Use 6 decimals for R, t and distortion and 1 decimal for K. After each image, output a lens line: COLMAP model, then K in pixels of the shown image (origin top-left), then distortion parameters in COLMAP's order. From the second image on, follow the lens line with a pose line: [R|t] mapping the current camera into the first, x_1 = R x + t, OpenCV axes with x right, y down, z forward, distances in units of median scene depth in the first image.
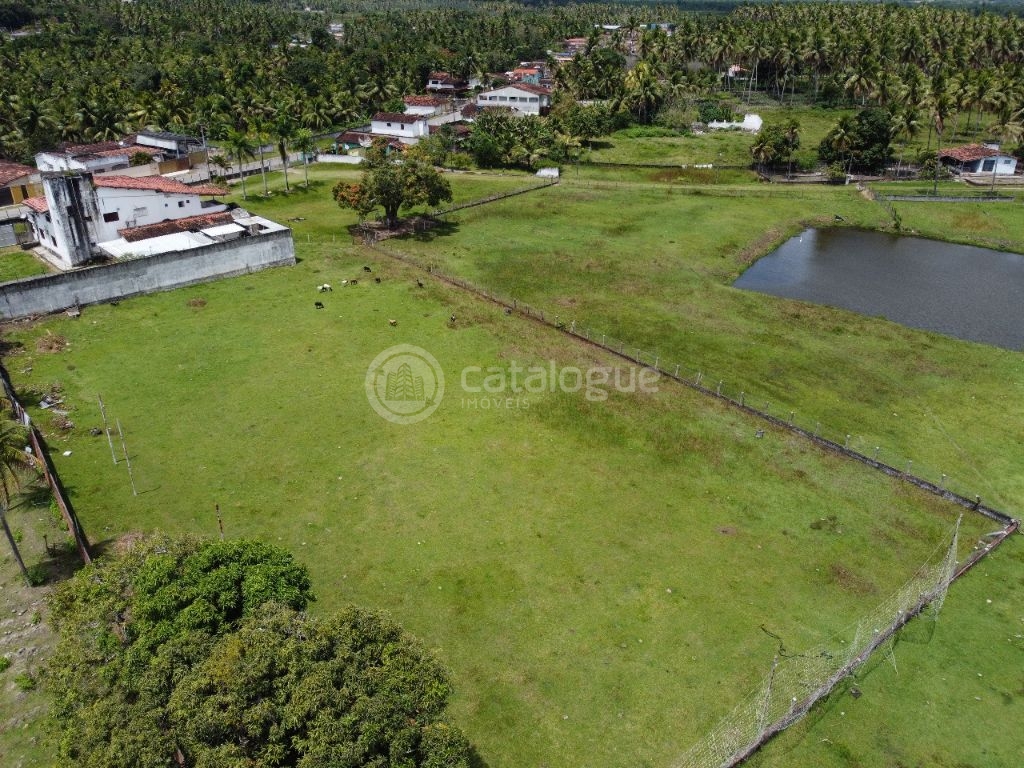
lens RADIAL K [[779.0, 0, 508.4], [0, 779.0, 383.6], [0, 0, 1]] dist [-0.004677, 0.001415]
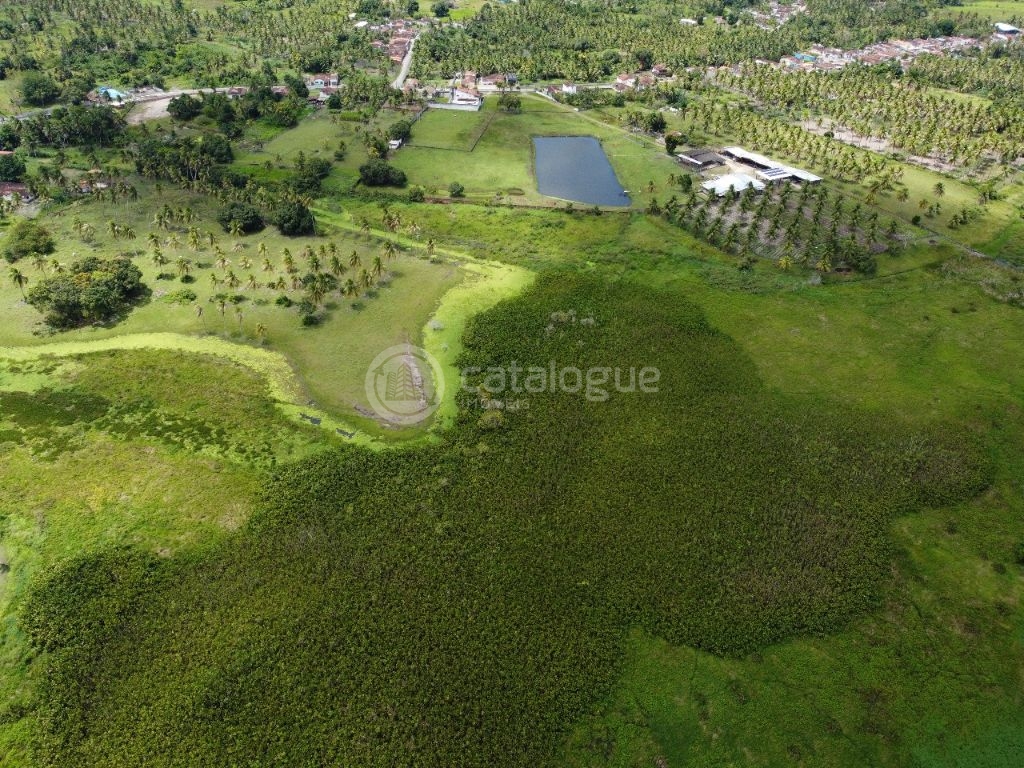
lens RADIAL K [[779.0, 0, 508.4], [0, 779.0, 383.6], [0, 0, 1]] dist [-0.004677, 0.001415]
pose [[0.640167, 0.447495, -0.624447, 4.077691], [-0.356054, 0.893087, 0.274992, -0.029616], [0.680743, 0.046296, 0.731058, -2.719389]]
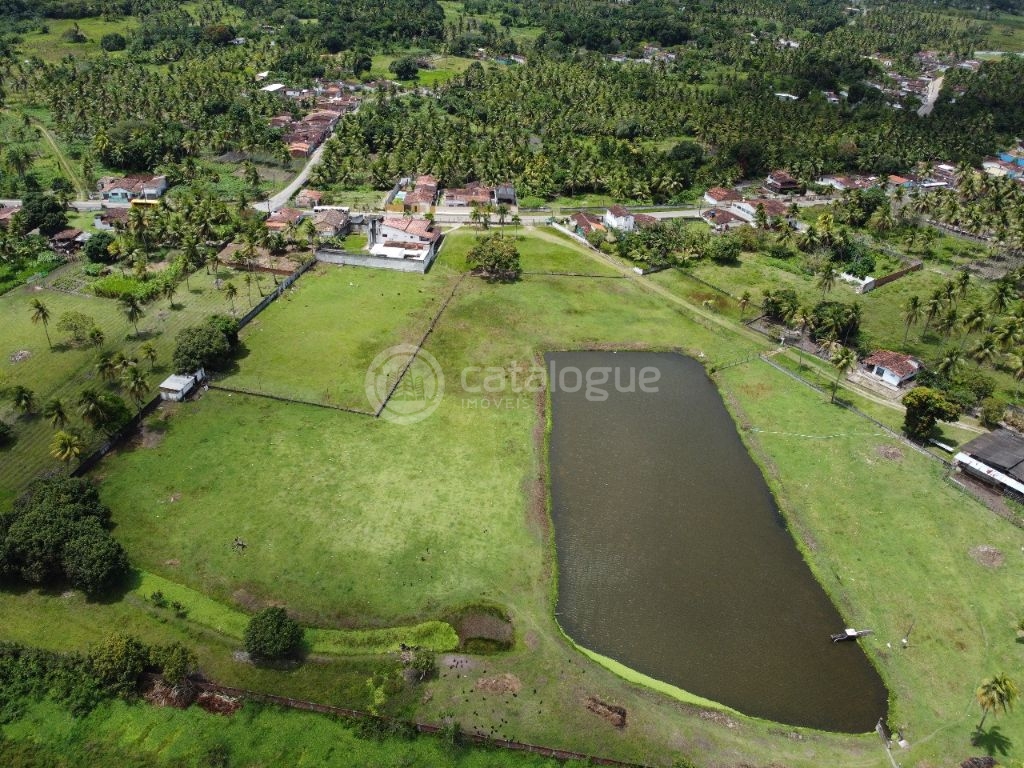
lens RADIAL K [[779.0, 0, 508.4], [0, 779.0, 383.6], [0, 0, 1]] dist [-0.004677, 0.001415]
pose [[0.625836, 0.412572, -0.661901, 1.661262], [-0.379245, 0.902533, 0.203980, -0.442413], [0.681544, 0.123364, 0.721304, -0.551665]]
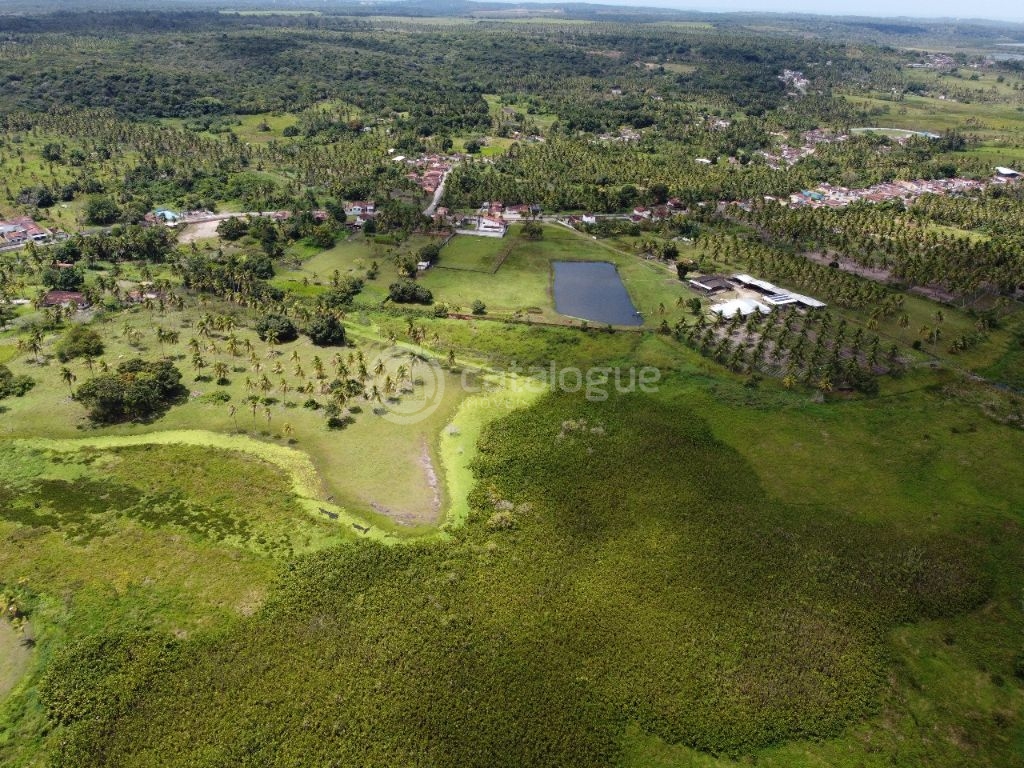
lens RADIAL K [[779.0, 0, 508.4], [0, 779.0, 383.6], [0, 0, 1]] dist [-0.004677, 0.001415]
pose [[0.608997, 0.362969, -0.705249, 4.229748], [-0.374871, 0.915290, 0.147362, -0.030543], [0.698995, 0.174634, 0.693476, -2.797076]]
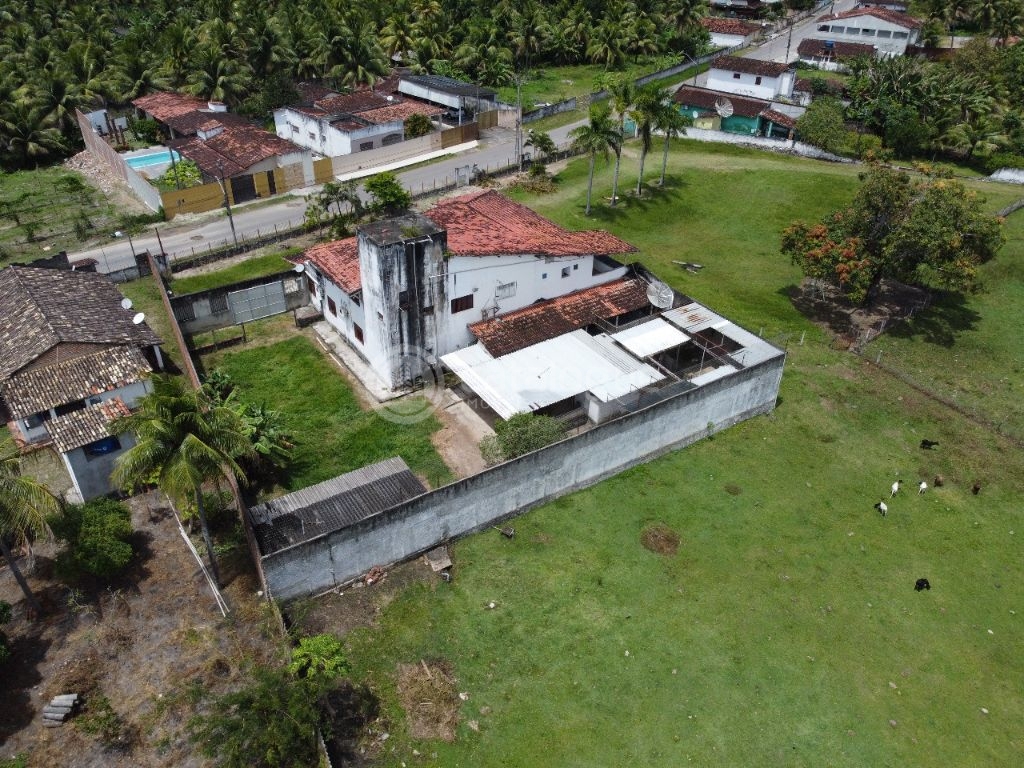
lens RADIAL K [[779.0, 0, 508.4], [0, 779.0, 383.6], [0, 0, 1]] dist [-0.004677, 0.001415]
pose [[0.982488, 0.111746, -0.149098, -0.373570], [-0.093171, 0.987614, 0.126242, -0.221526], [0.161358, -0.110140, 0.980731, 0.437122]]
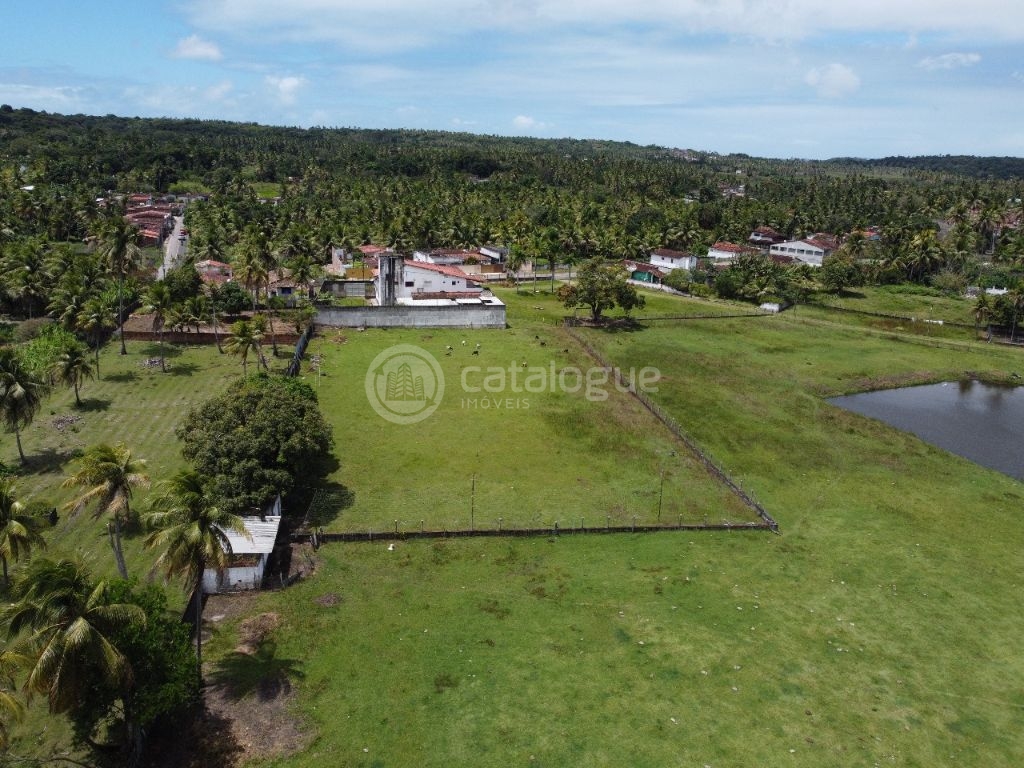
lens RADIAL K [[779.0, 0, 508.4], [0, 779.0, 383.6], [0, 0, 1]] dist [-0.004677, 0.001415]
pose [[0.860200, 0.167110, -0.481799, 0.455750], [-0.251723, 0.960801, -0.116174, 0.114328], [0.443499, 0.221213, 0.868547, -0.251477]]
